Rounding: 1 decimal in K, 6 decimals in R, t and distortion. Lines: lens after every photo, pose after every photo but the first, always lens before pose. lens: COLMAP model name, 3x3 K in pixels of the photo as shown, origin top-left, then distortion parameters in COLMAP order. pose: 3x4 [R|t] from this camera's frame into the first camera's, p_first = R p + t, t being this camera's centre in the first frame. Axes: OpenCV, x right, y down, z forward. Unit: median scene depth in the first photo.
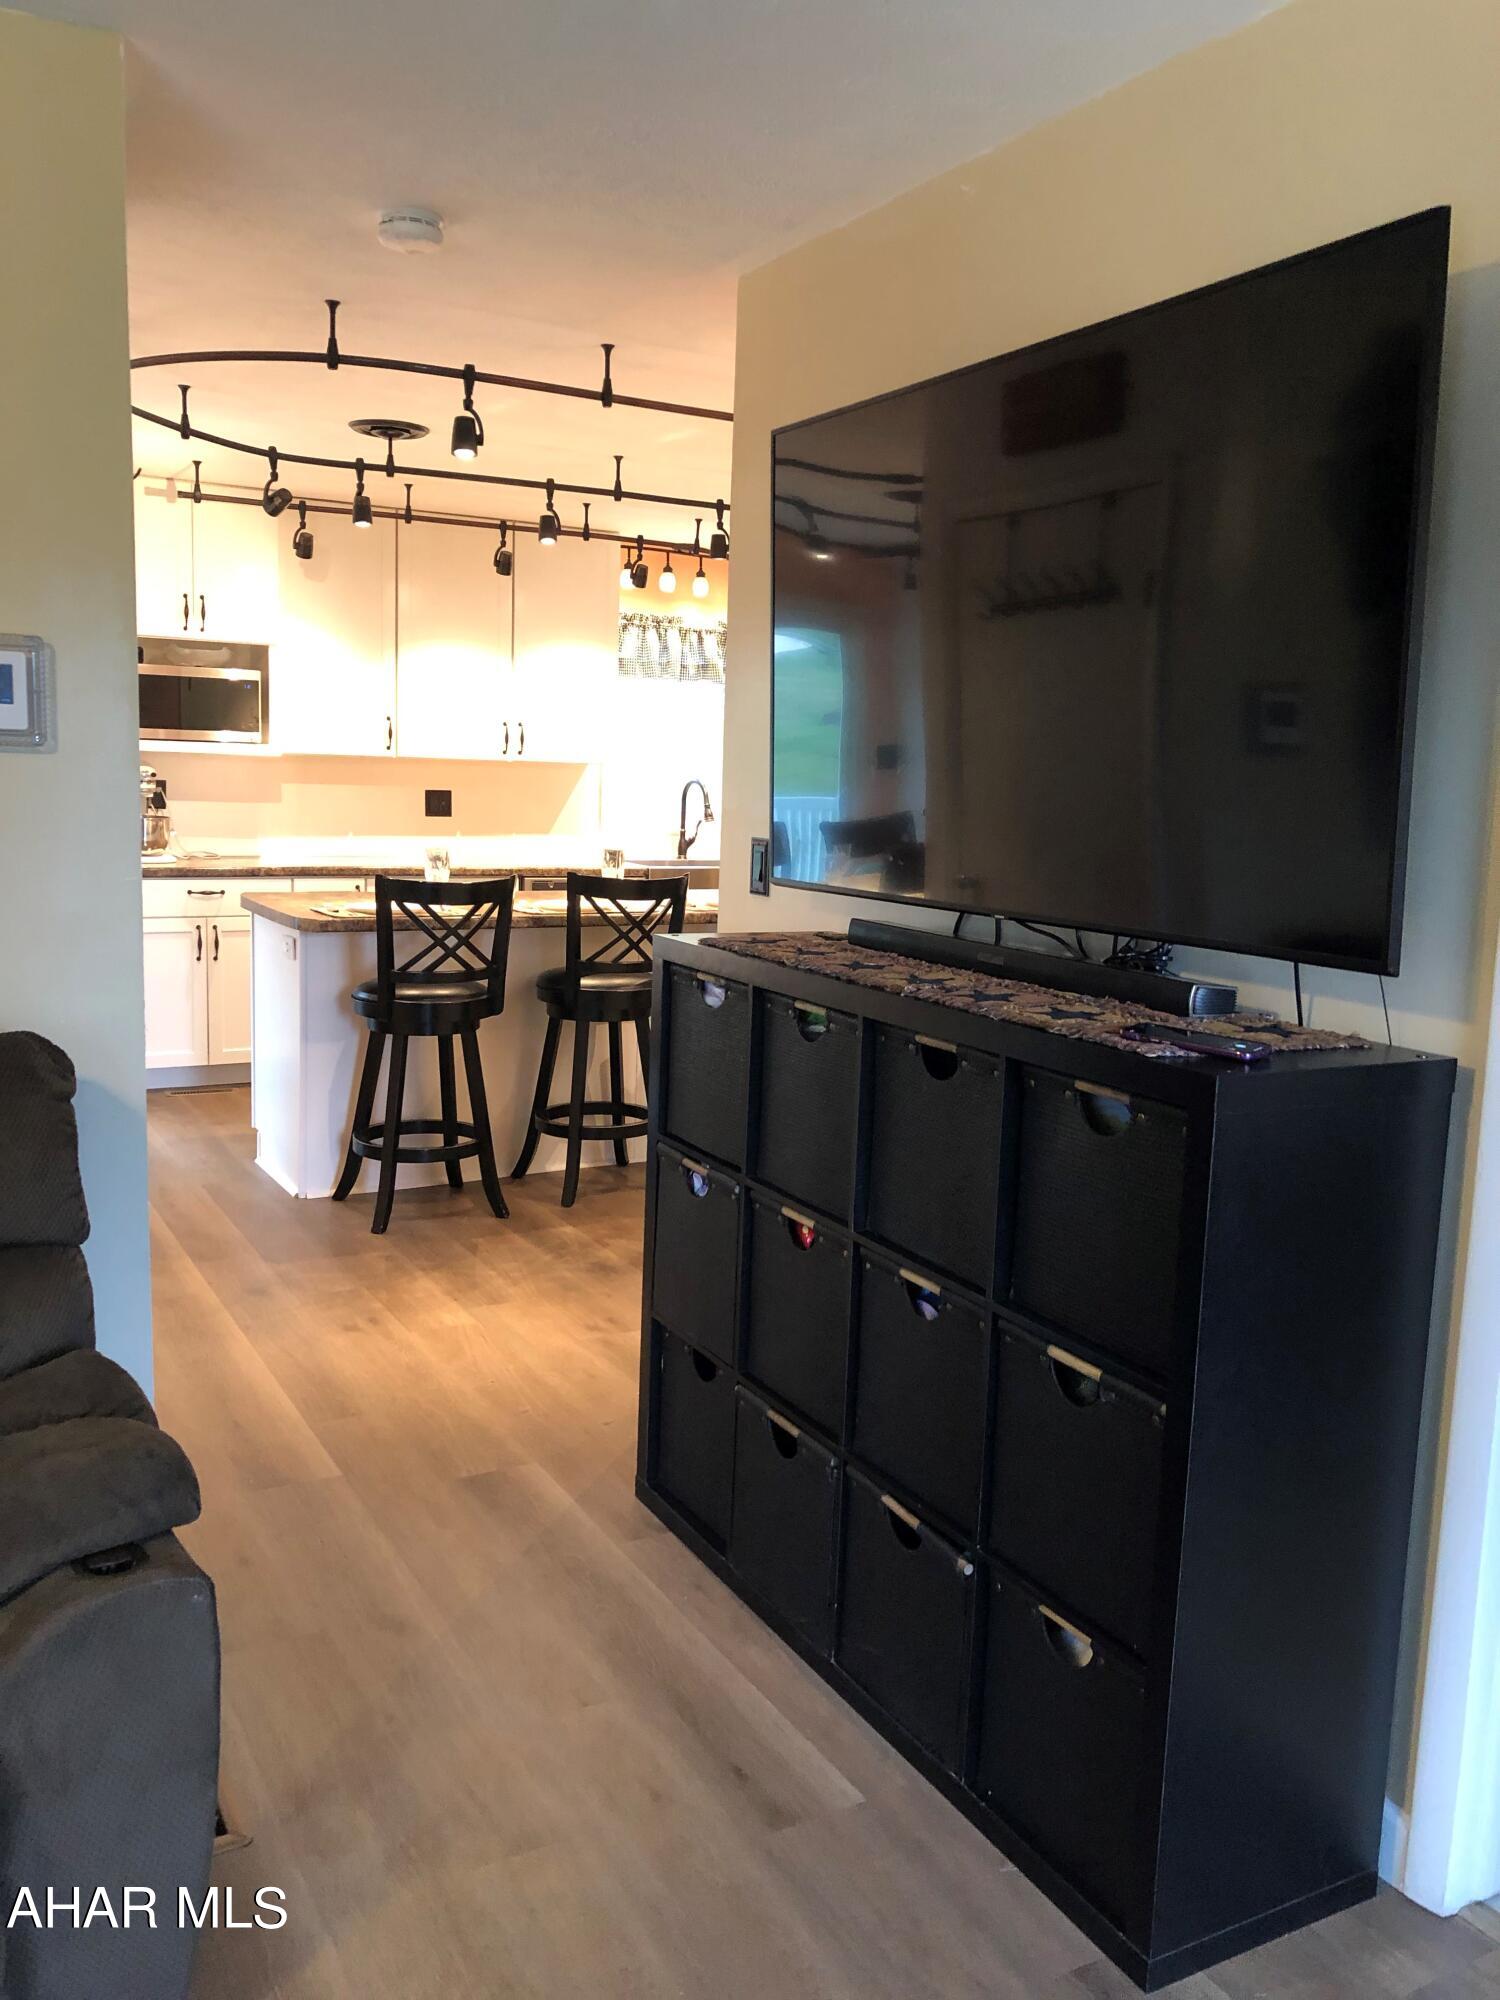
lens RADIAL K [[1610.3, 0, 742.0], [0, 1610.3, 964.5], [0, 0, 1]] dist [0.062473, 0.000044]
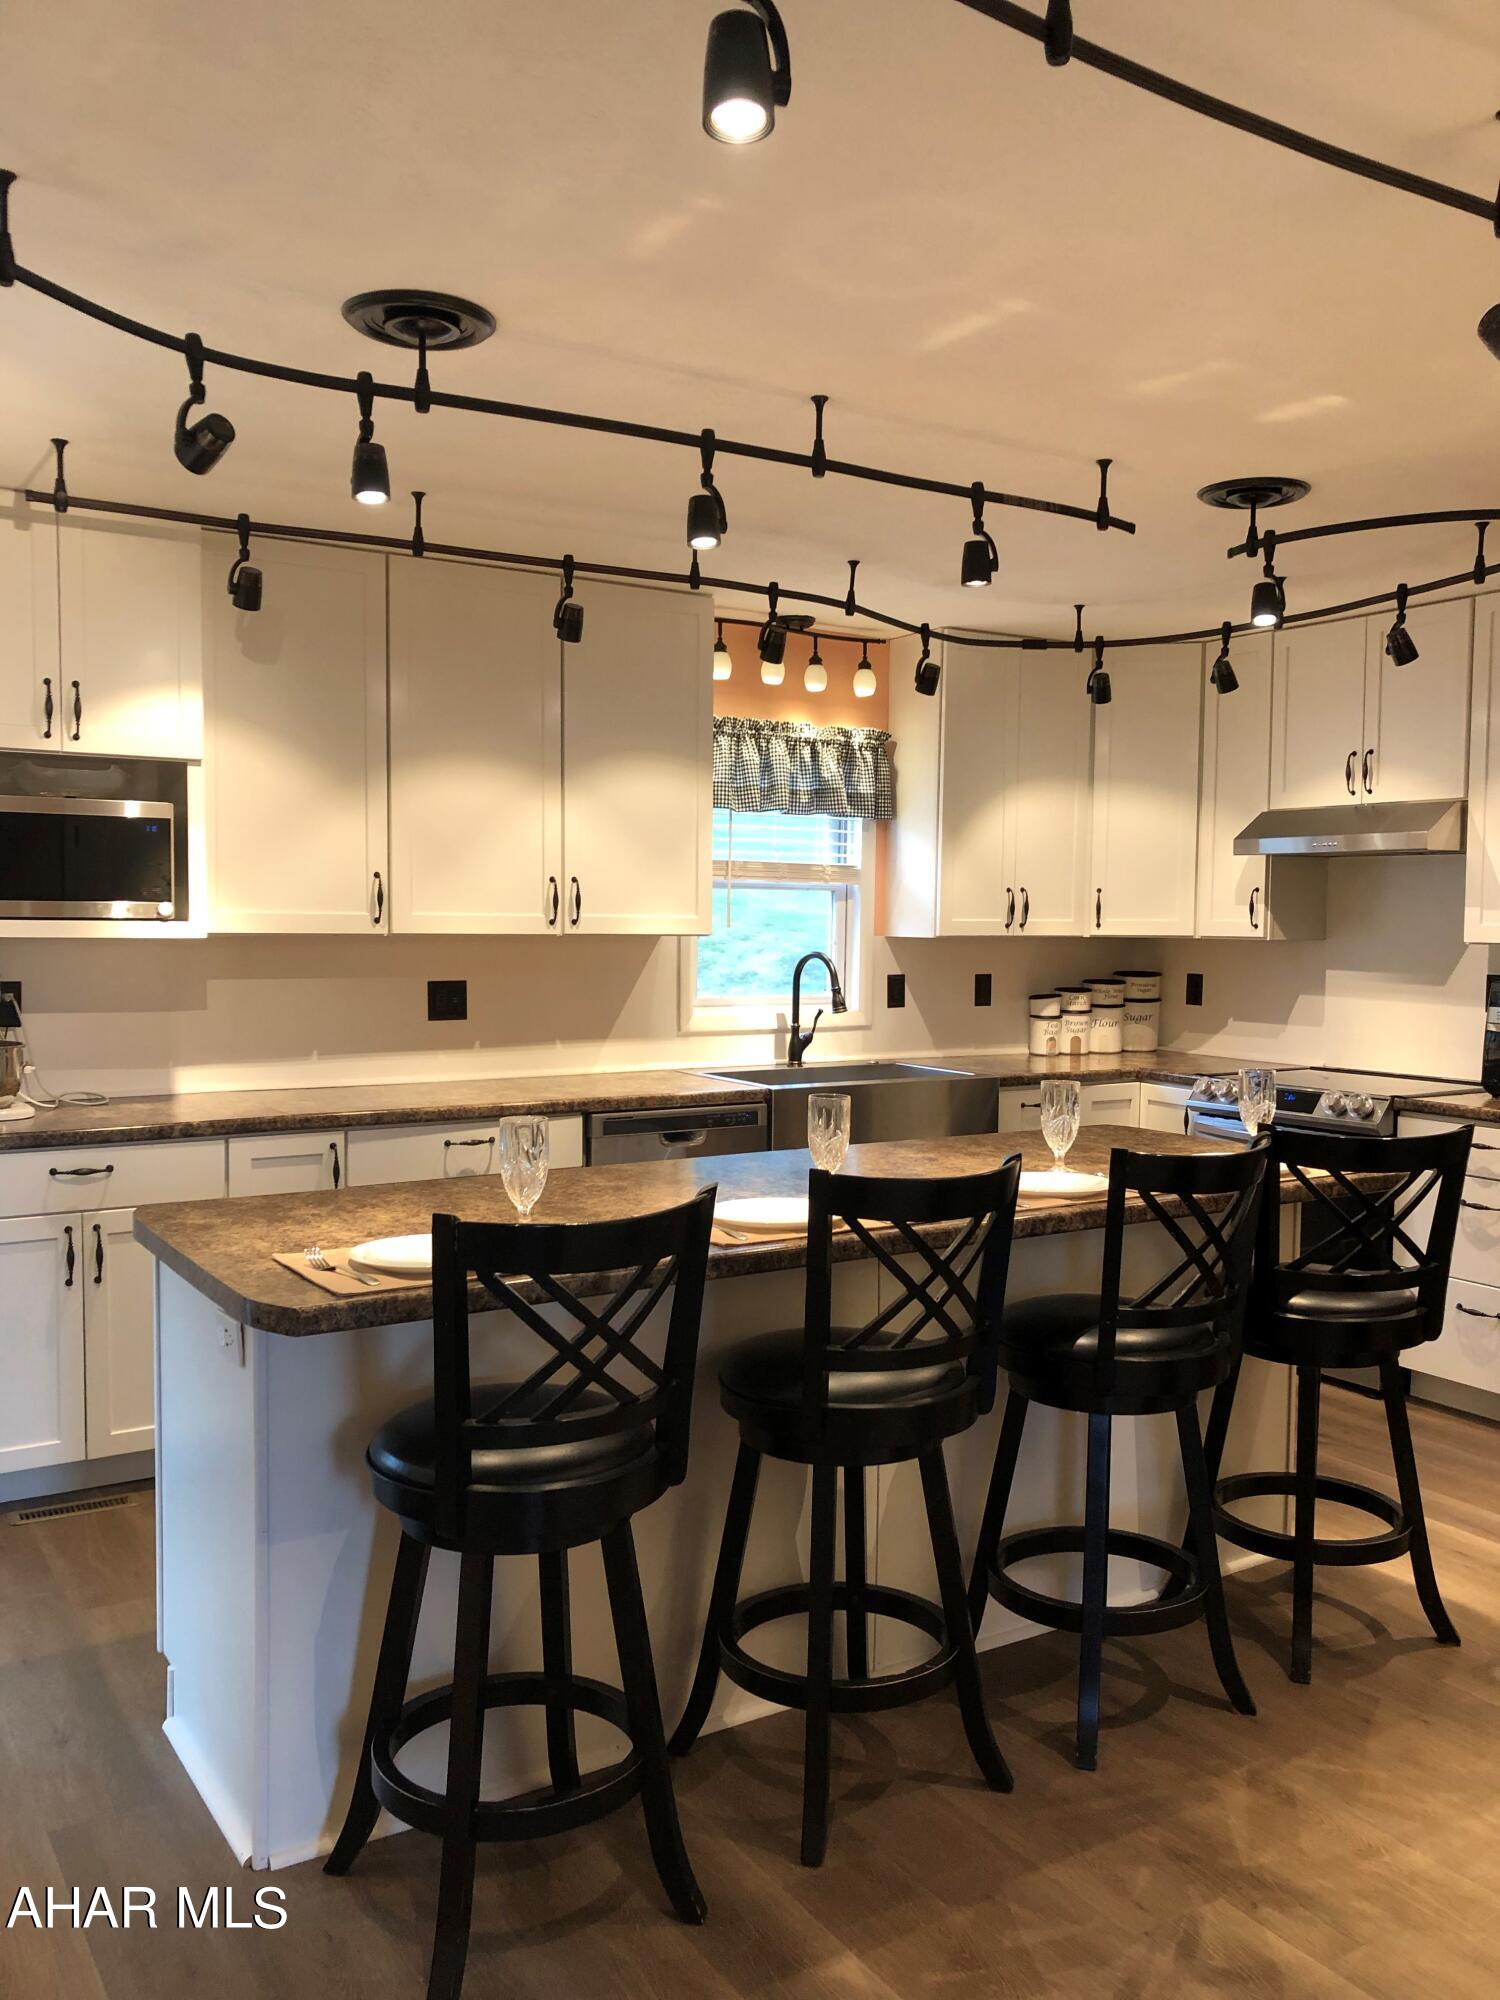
lens RADIAL K [[1610.7, 0, 750.0], [0, 1610.7, 1000.0], [0, 0, 1]] dist [0.055278, -0.061869]
pose [[0.998346, -0.027230, 0.050641, -0.113483], [0.030822, 0.996959, -0.071567, -0.056650], [-0.048538, 0.073009, 0.996149, 0.388391]]
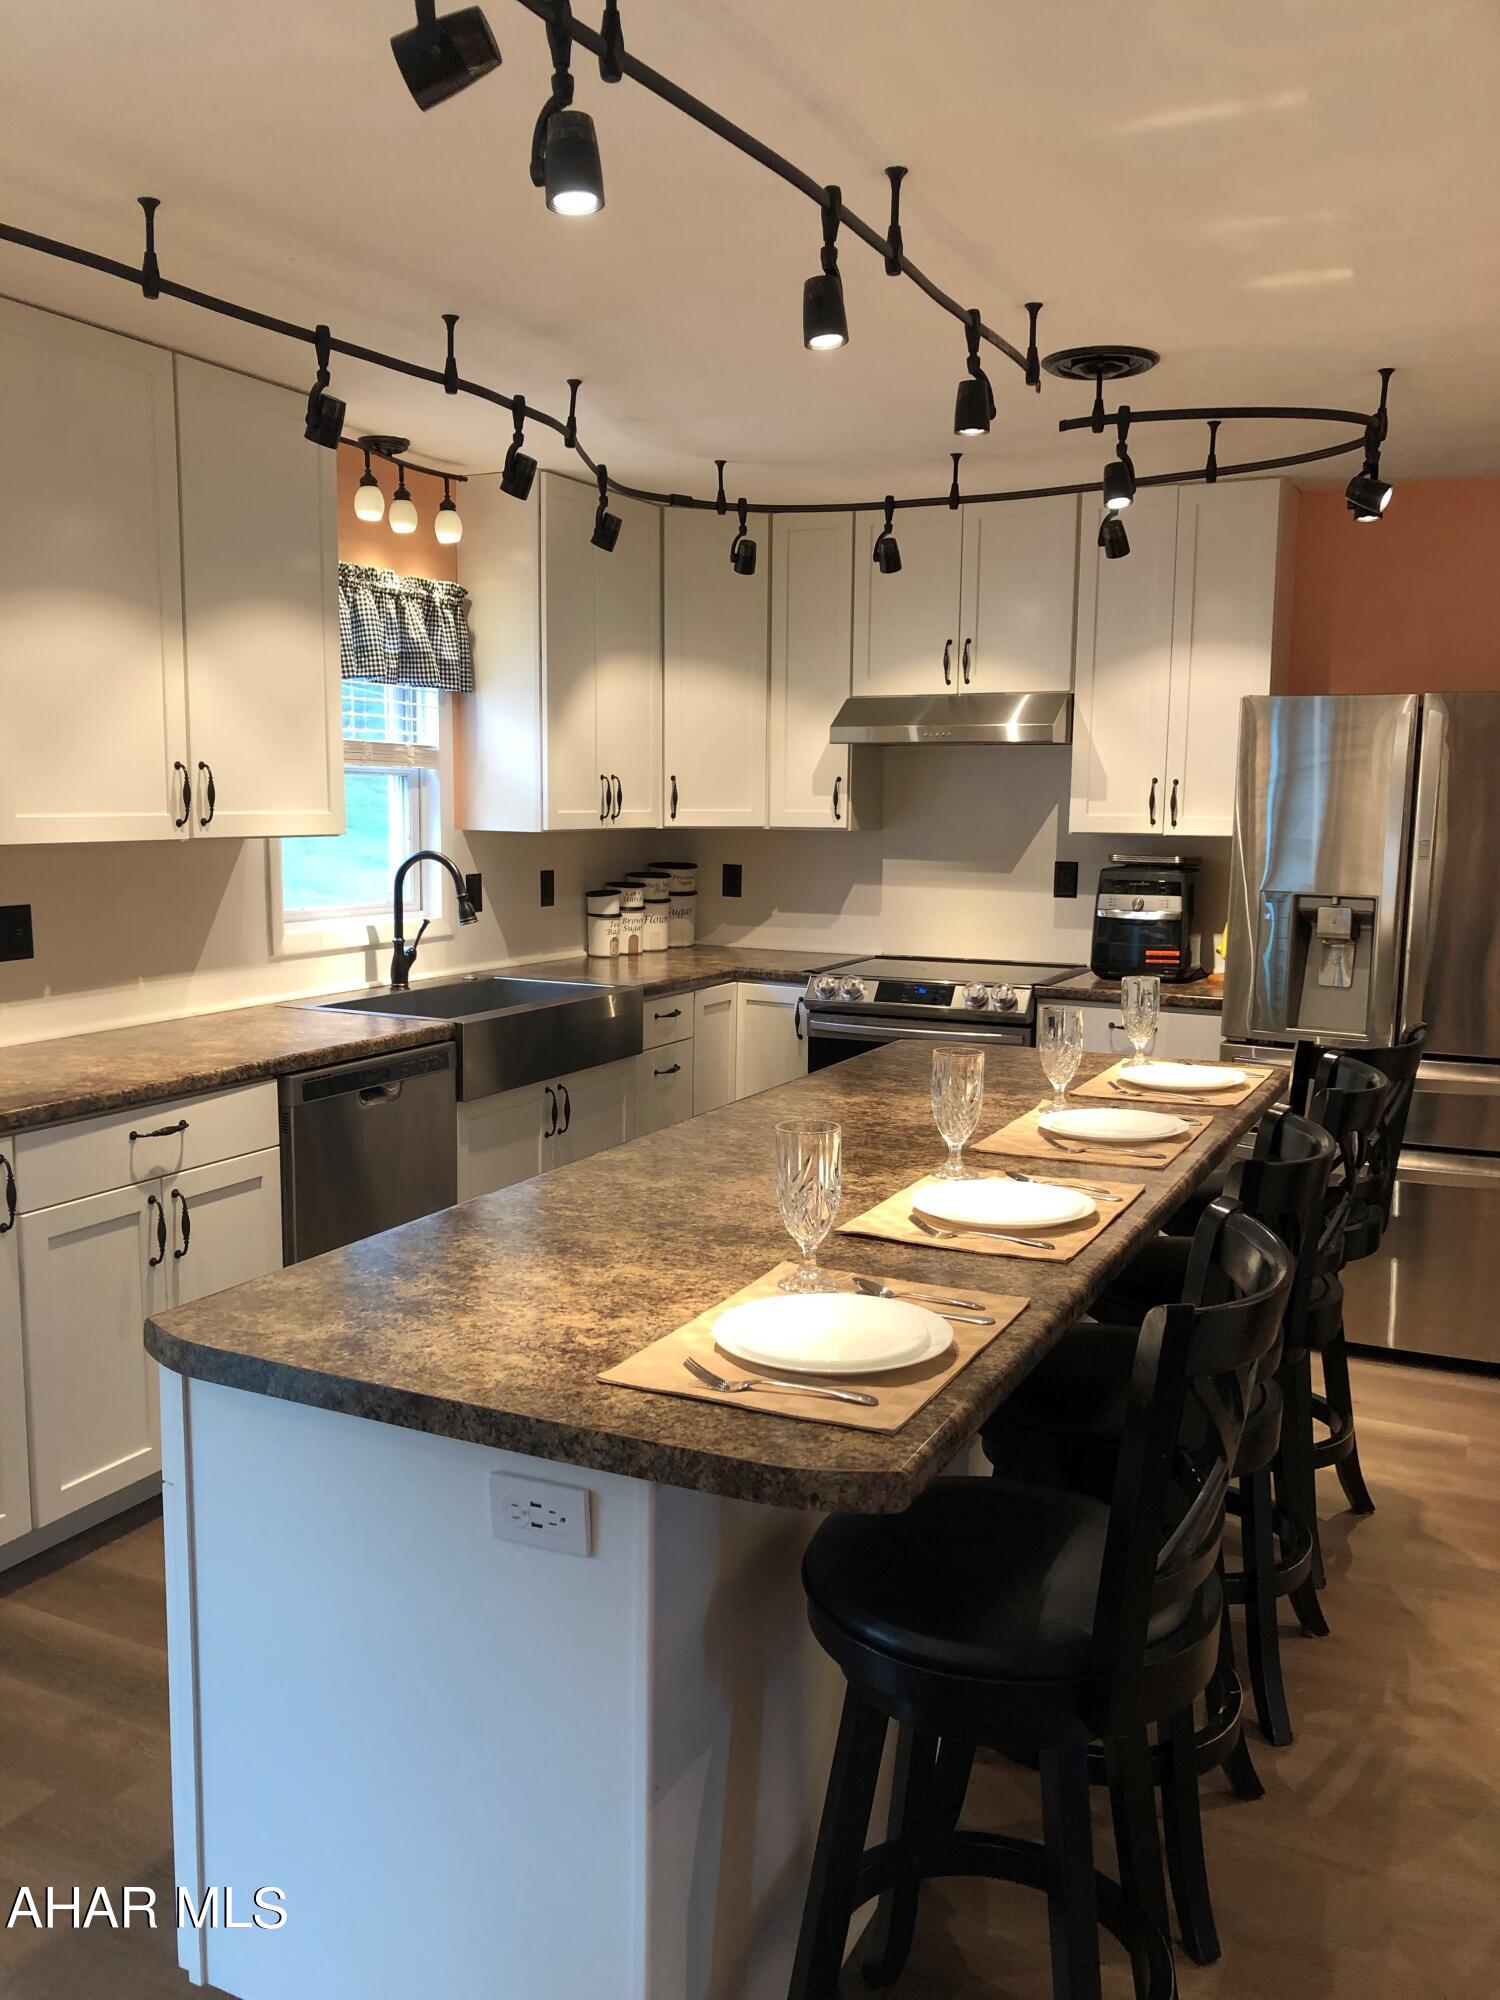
lens RADIAL K [[1634.2, 0, 750.0], [0, 1634.2, 1000.0], [0, 0, 1]] dist [0.066967, -0.047290]
pose [[0.827775, -0.096543, 0.552692, -0.321464], [0.088920, 0.995208, 0.040664, -0.093097], [-0.553969, 0.015484, 0.832393, 0.549781]]
